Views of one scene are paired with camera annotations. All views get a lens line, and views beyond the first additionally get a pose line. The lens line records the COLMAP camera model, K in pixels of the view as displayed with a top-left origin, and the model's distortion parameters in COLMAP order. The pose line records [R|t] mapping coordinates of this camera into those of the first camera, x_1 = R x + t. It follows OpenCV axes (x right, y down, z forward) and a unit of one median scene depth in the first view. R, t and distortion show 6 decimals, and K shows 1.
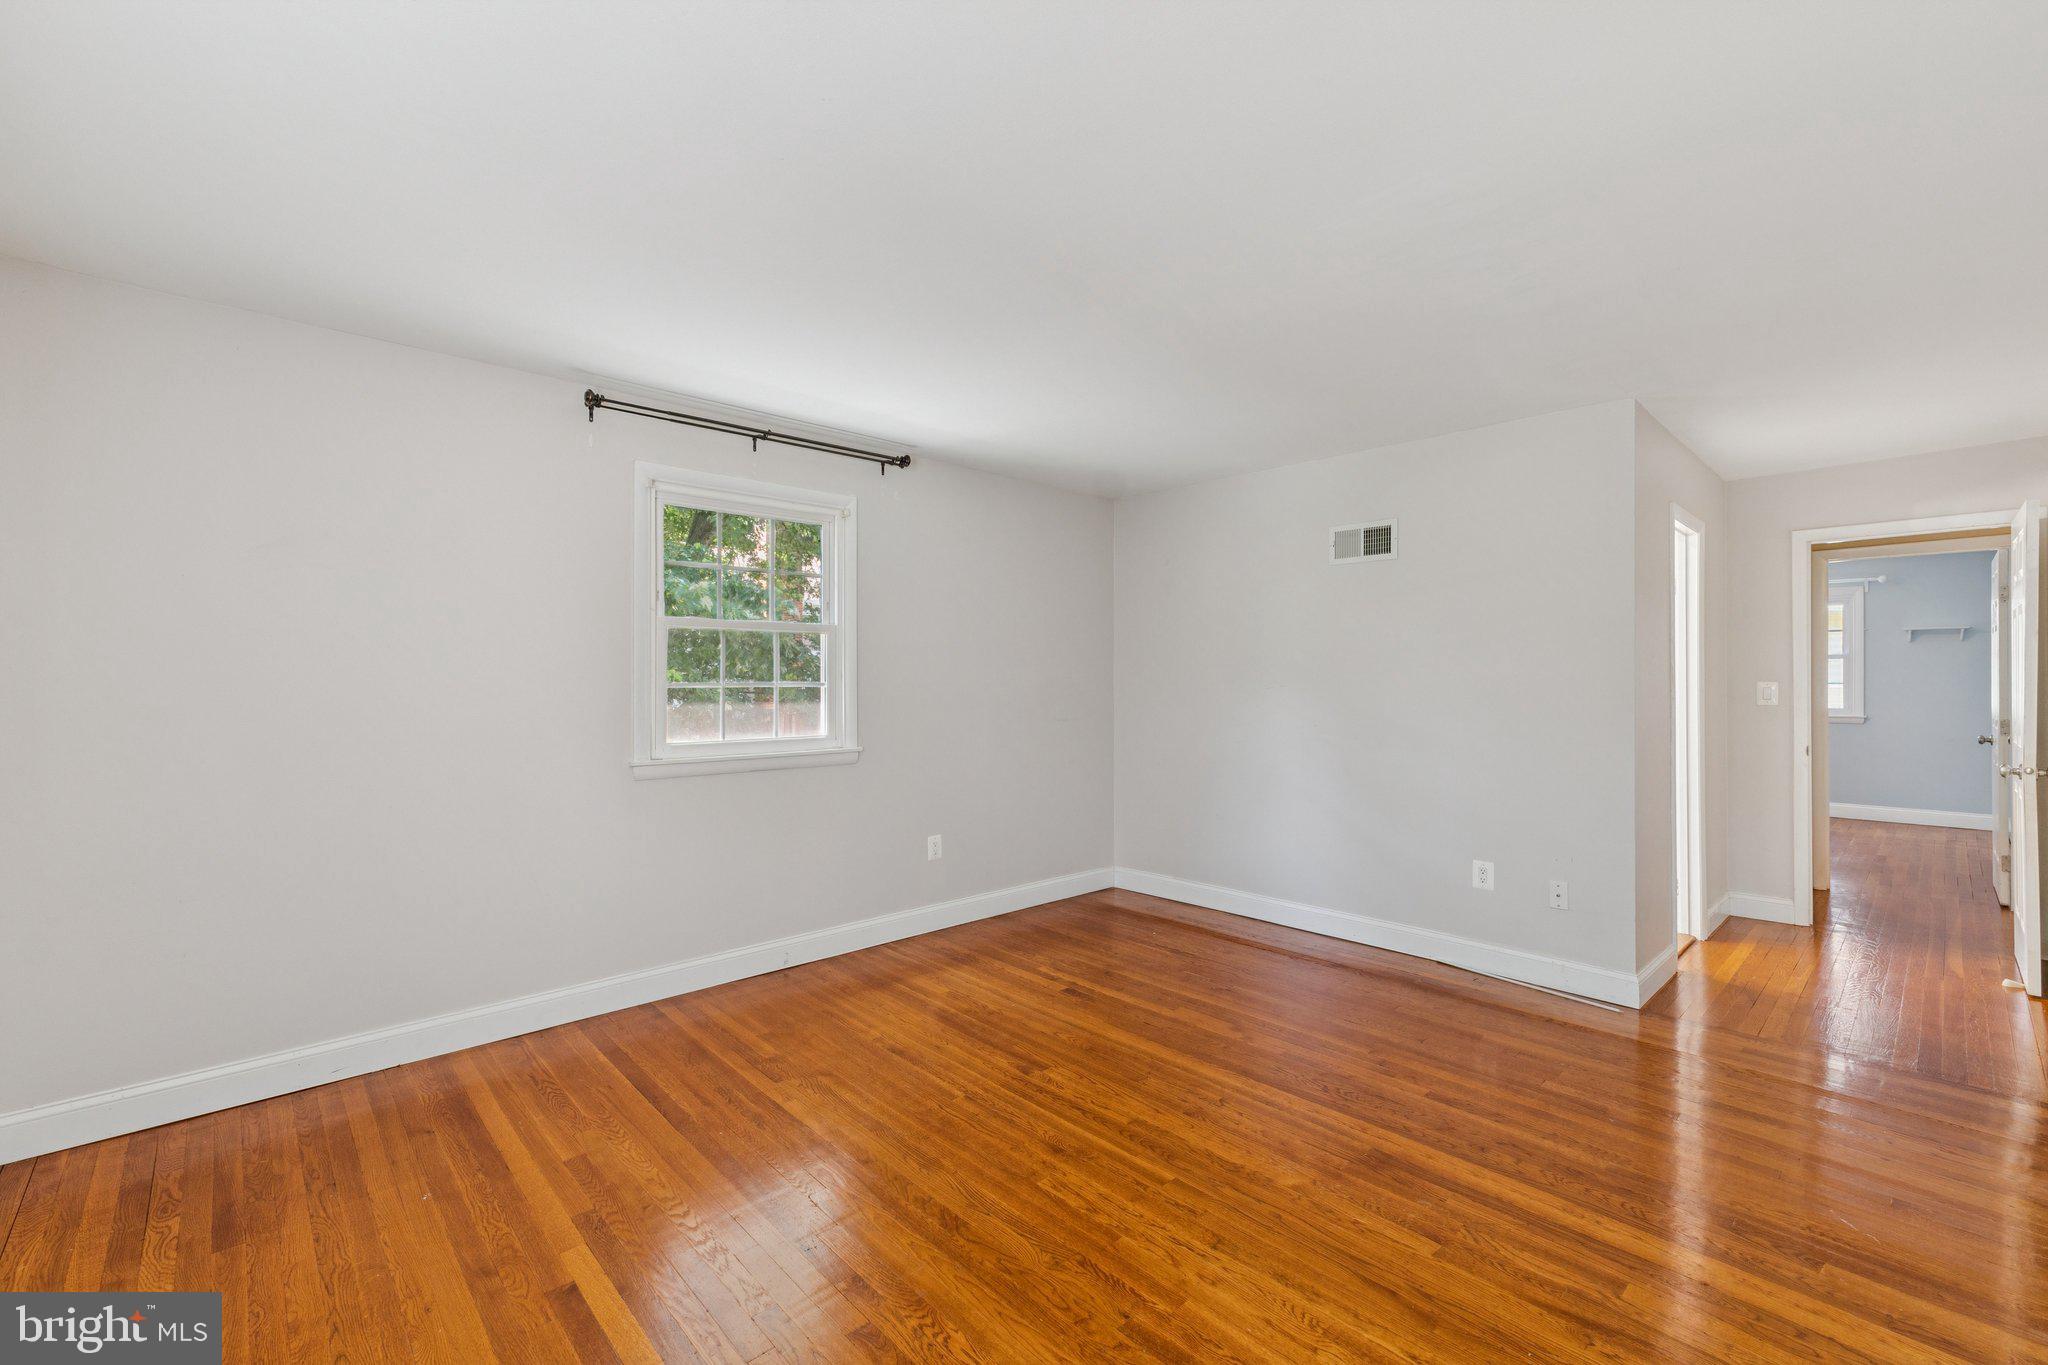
lens RADIAL K [[870.9, 0, 1024.0], [0, 870.9, 682.5], [0, 0, 1]] dist [0.000562, -0.000113]
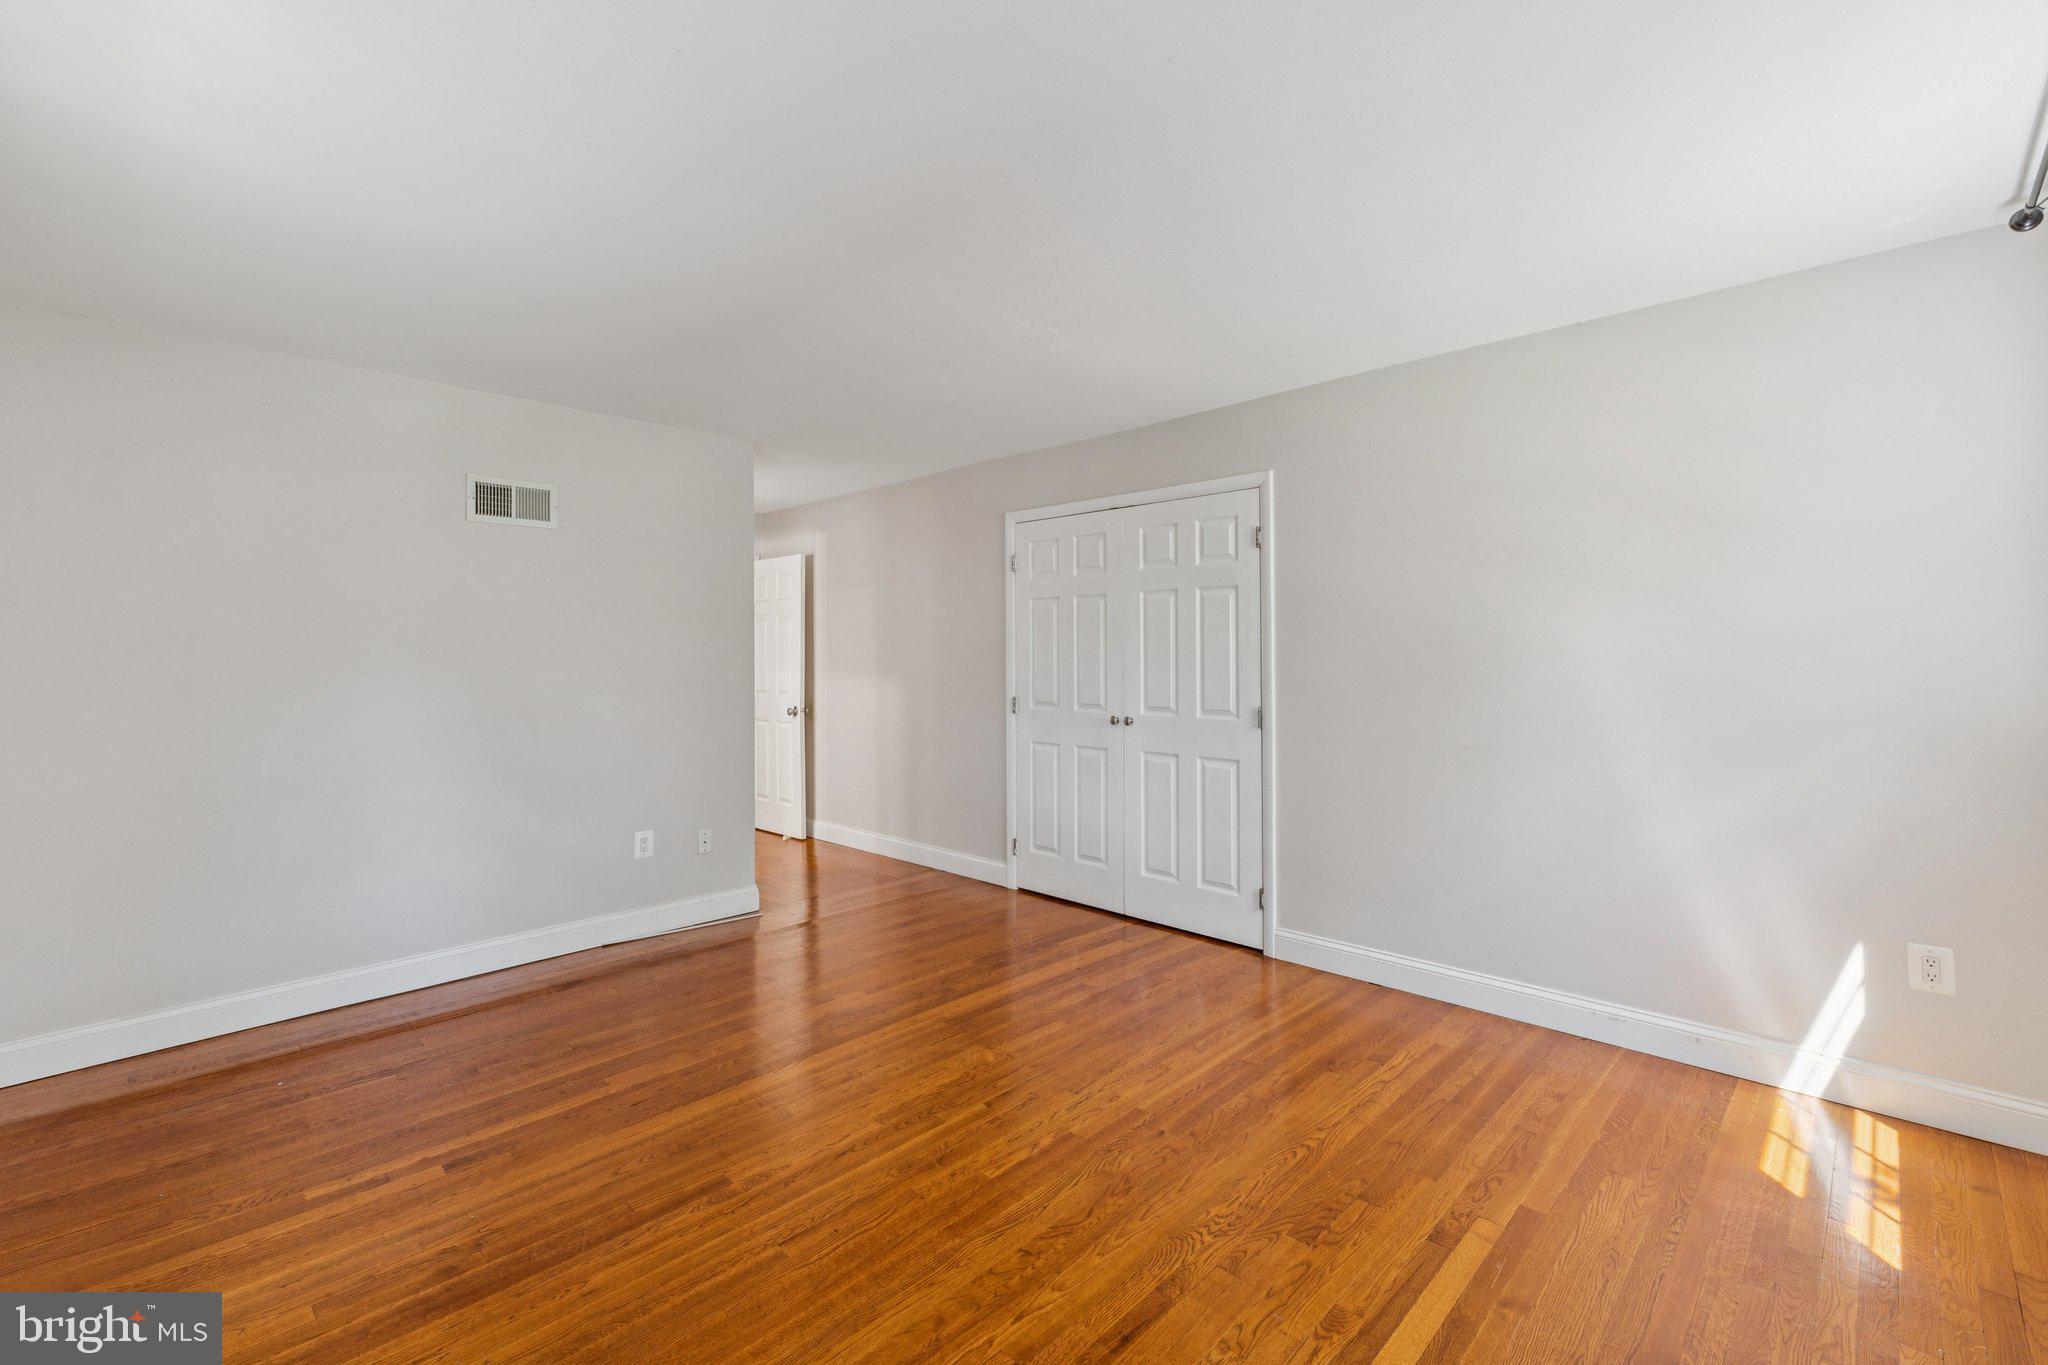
lens RADIAL K [[870.9, 0, 1024.0], [0, 870.9, 682.5], [0, 0, 1]] dist [0.000562, -0.000113]
pose [[-0.044342, -0.032038, 0.998503, -0.550680], [0.017719, 0.999303, 0.032850, -0.001954], [-0.998859, 0.019150, -0.043743, 0.590618]]
